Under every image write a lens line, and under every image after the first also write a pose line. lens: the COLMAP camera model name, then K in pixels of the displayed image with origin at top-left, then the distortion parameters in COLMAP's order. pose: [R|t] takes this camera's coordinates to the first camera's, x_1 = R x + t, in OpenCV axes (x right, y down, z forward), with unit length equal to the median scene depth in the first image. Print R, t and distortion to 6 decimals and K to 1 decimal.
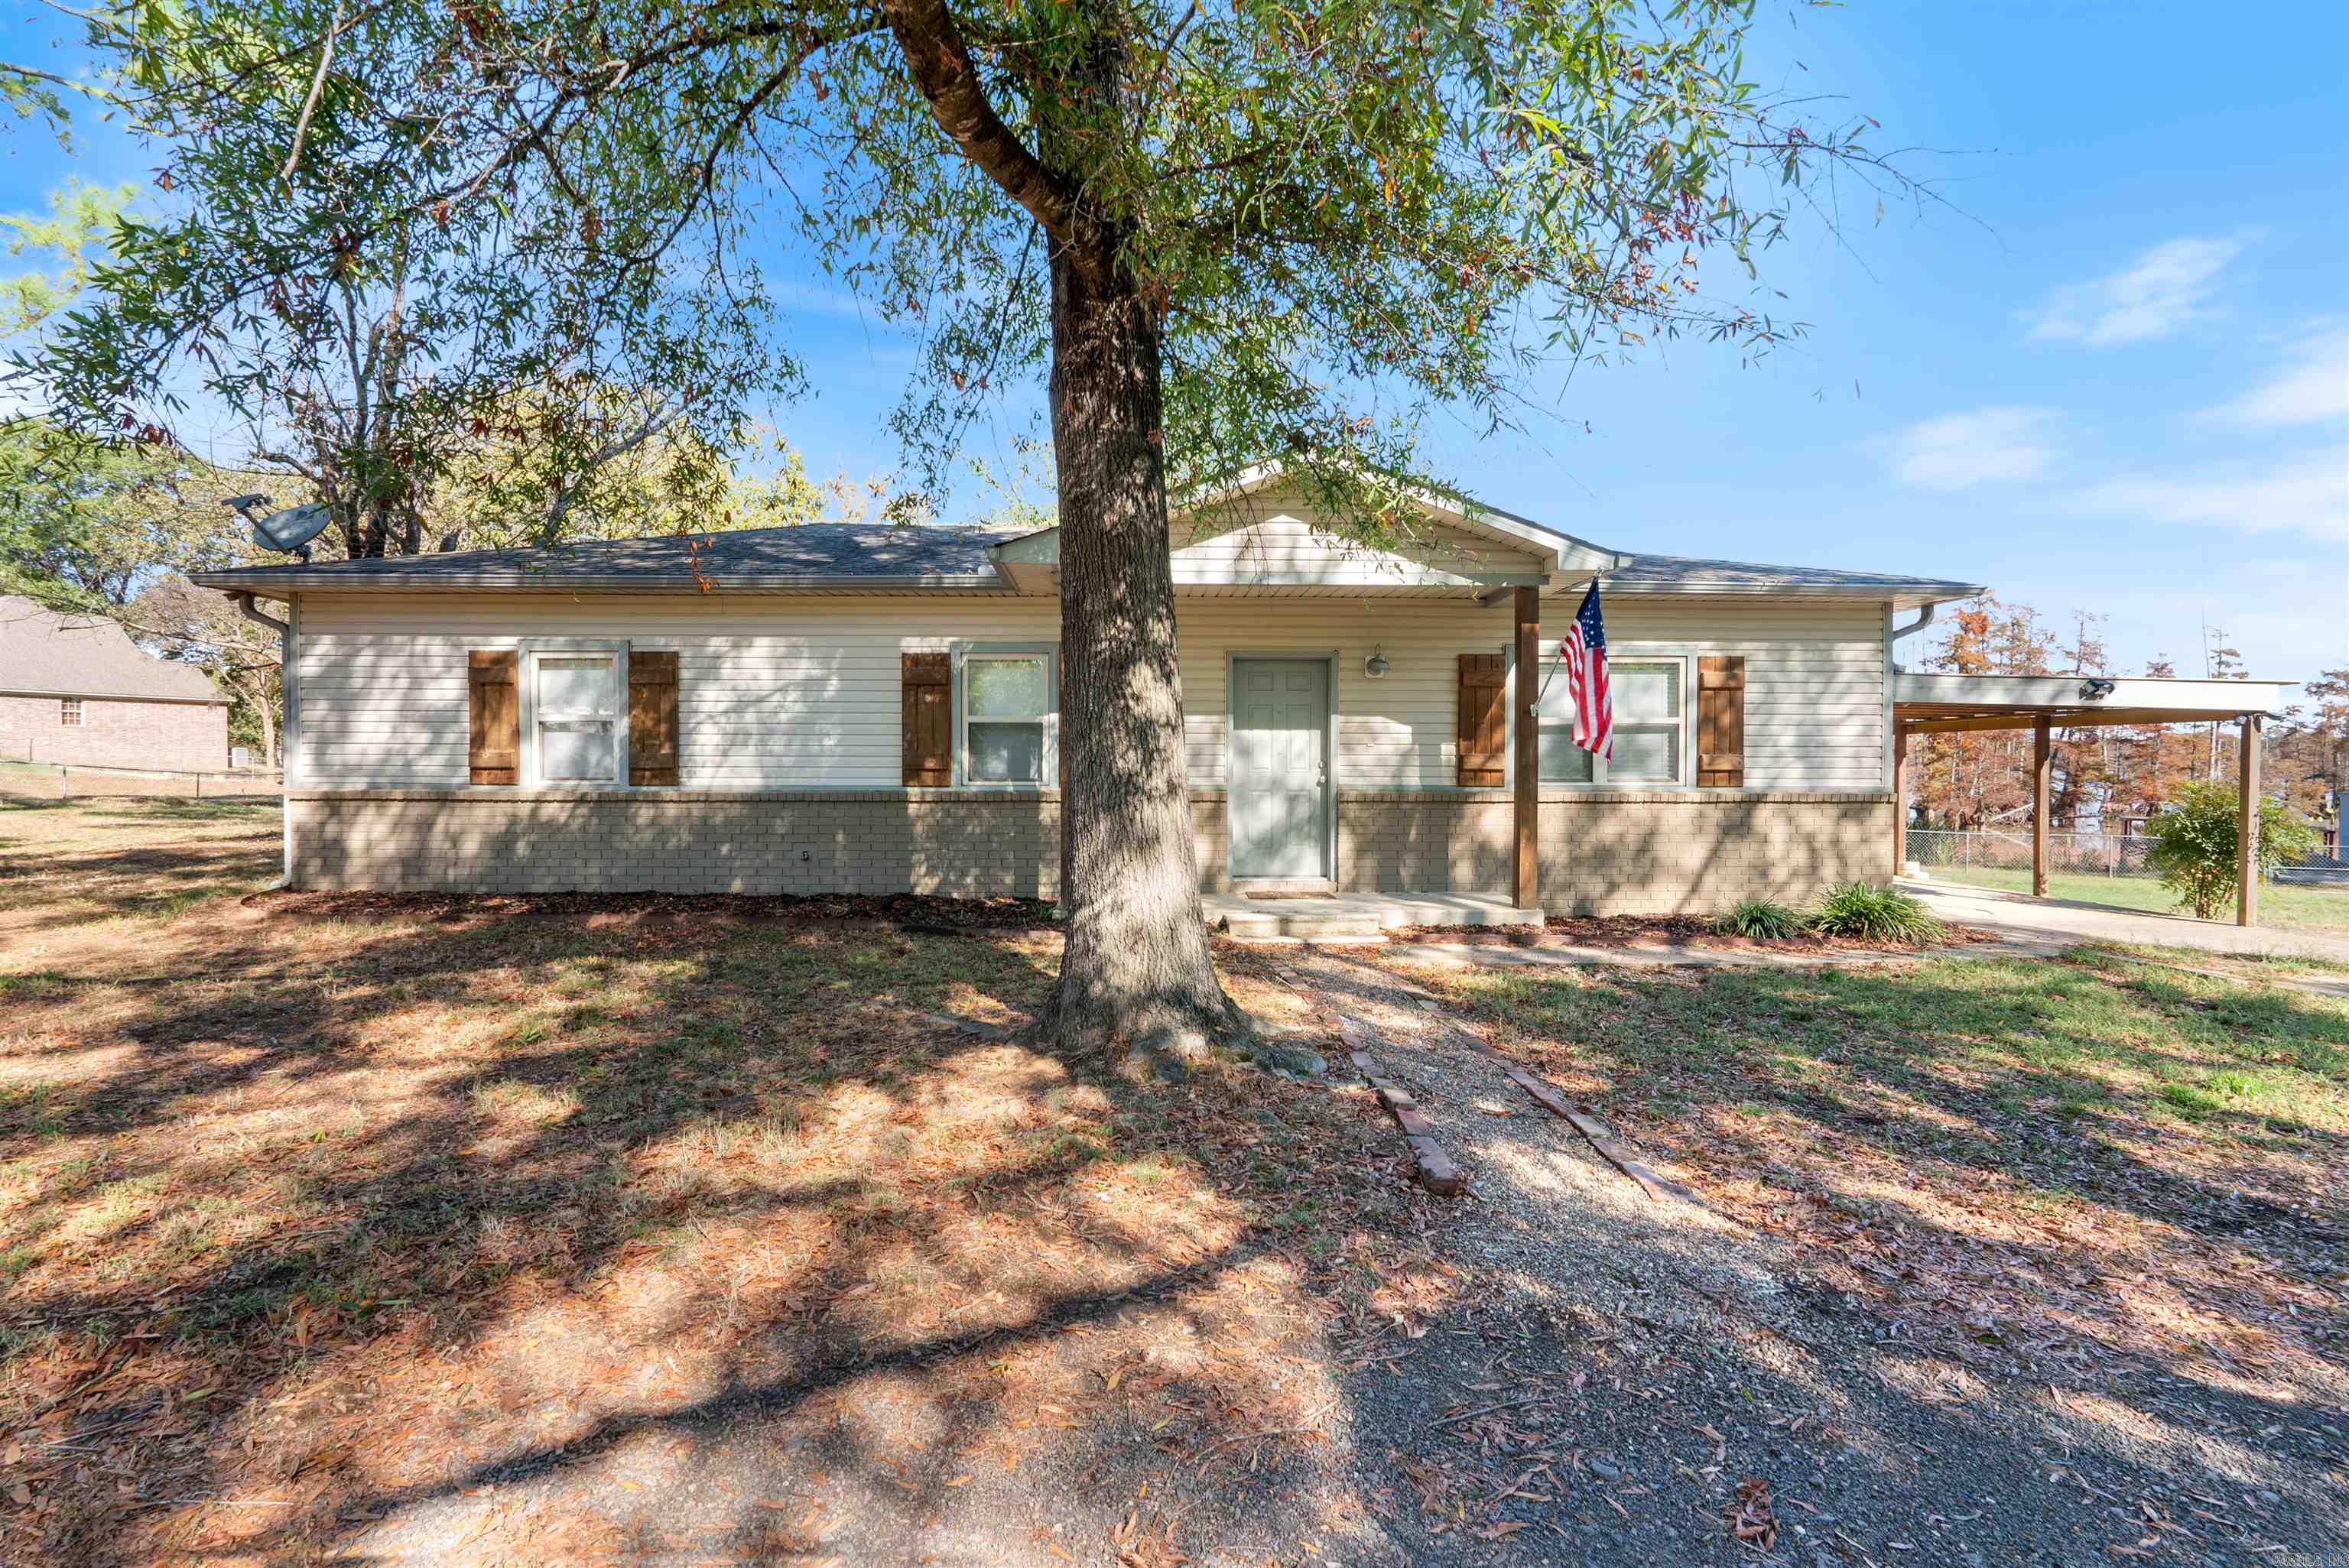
lens RADIAL K [[1067.4, 0, 1174.5], [0, 1067.4, 784.0], [0, 0, 1]] dist [0.000638, 0.000143]
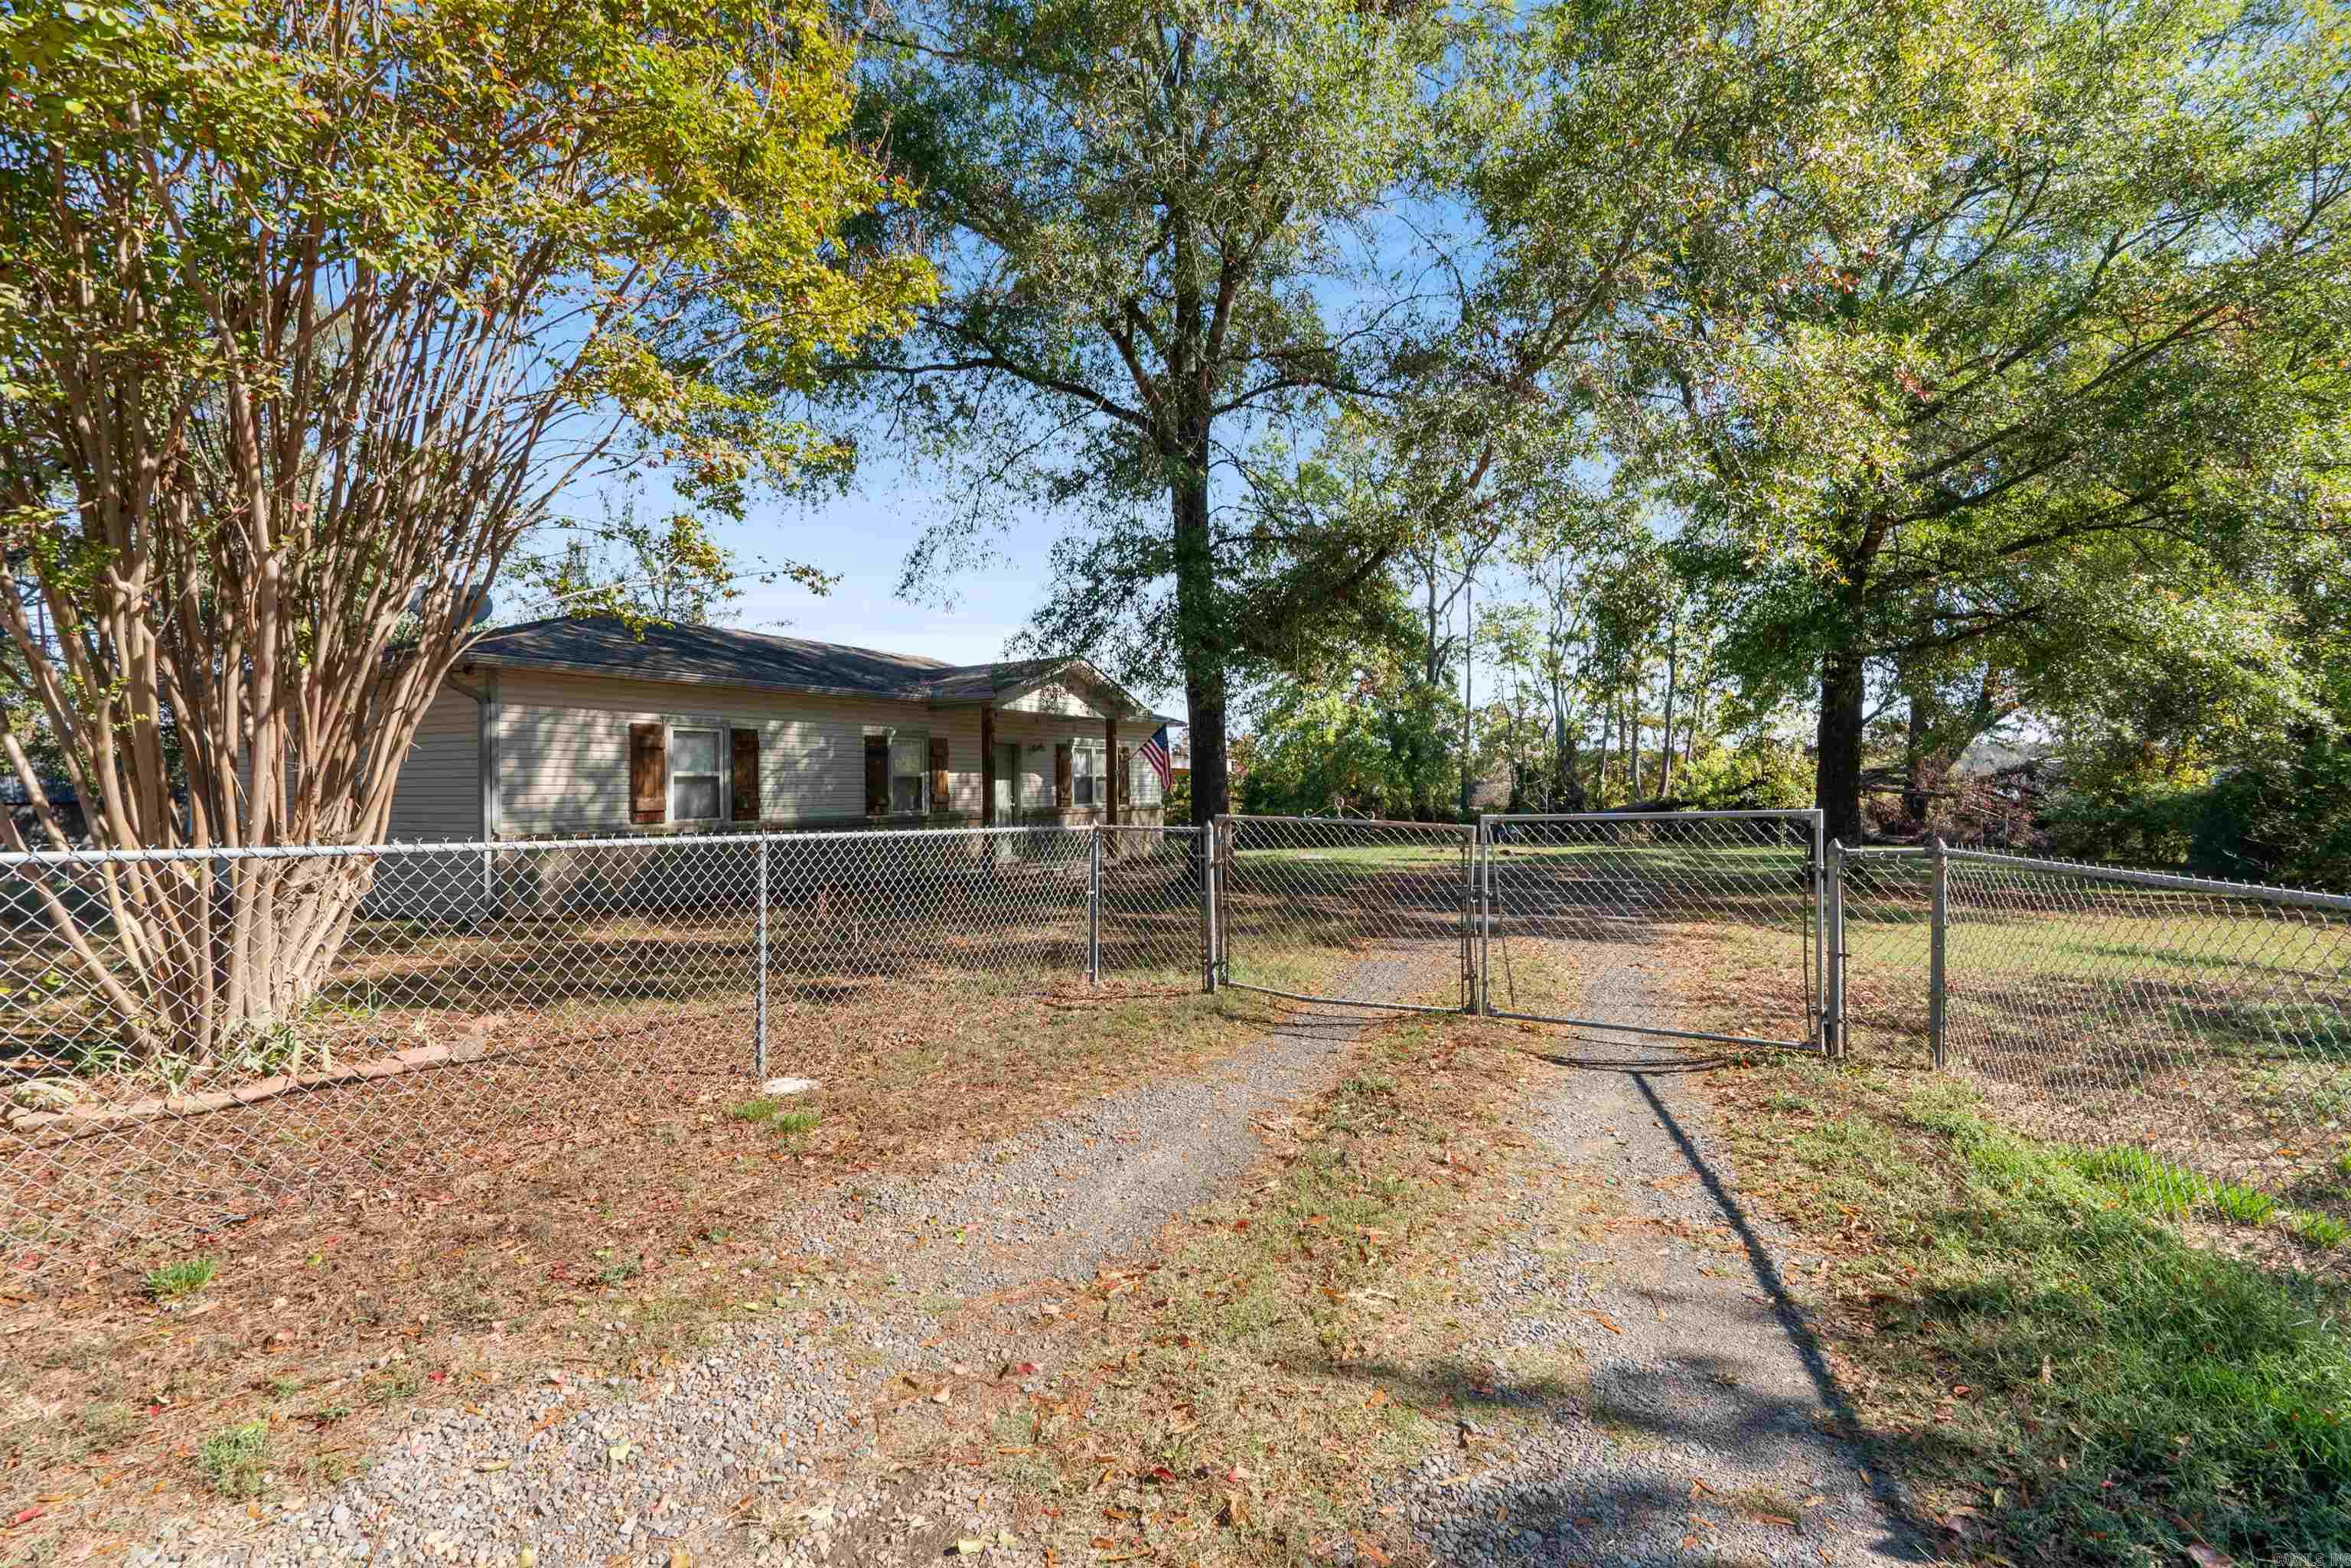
lens RADIAL K [[1066.8, 0, 1189.5], [0, 1066.8, 779.0], [0, 0, 1]] dist [0.002021, 0.000126]
pose [[0.491656, -0.002616, 0.870786, -1.456300], [0.027425, 0.999546, -0.012482, -0.018857], [-0.870358, 0.030018, 0.491504, -0.256266]]
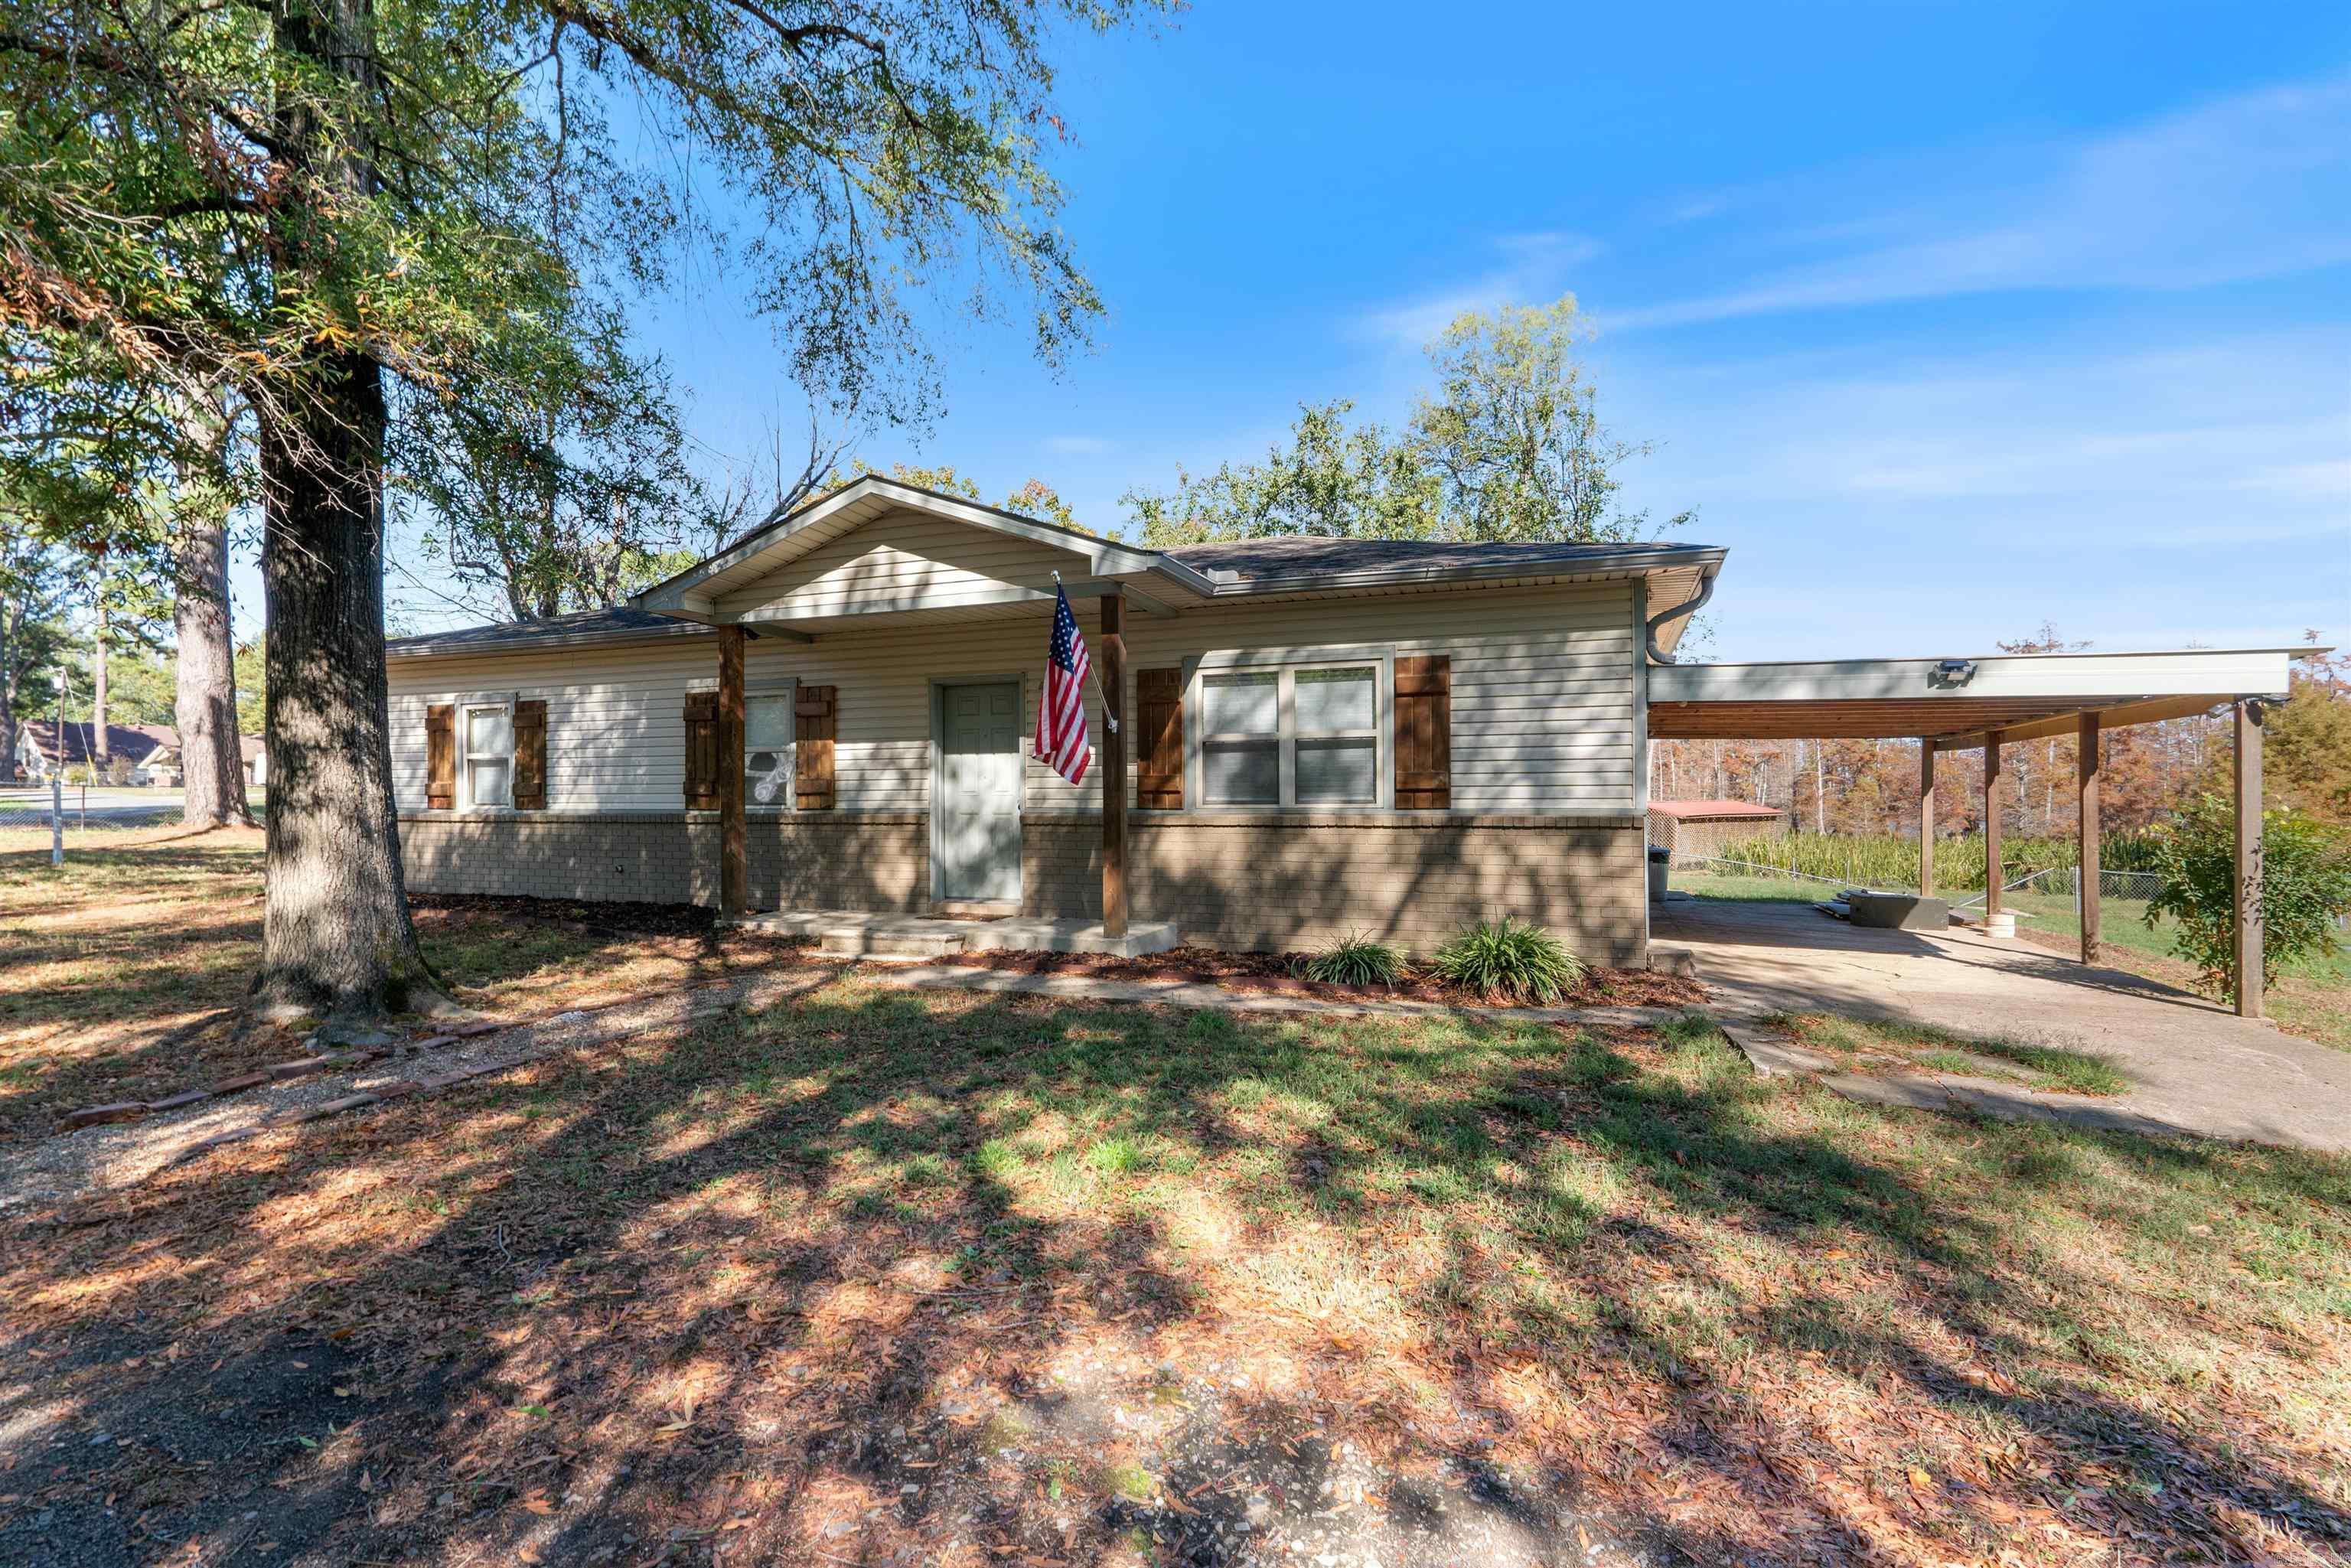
lens RADIAL K [[1098.8, 0, 1175.5], [0, 1098.8, 784.0], [0, 0, 1]] dist [-0.000064, 0.000029]
pose [[0.922160, -0.010291, -0.386672, 0.683987], [-0.002764, 0.999445, -0.033191, 0.012204], [0.386799, 0.031677, 0.921620, 0.119523]]
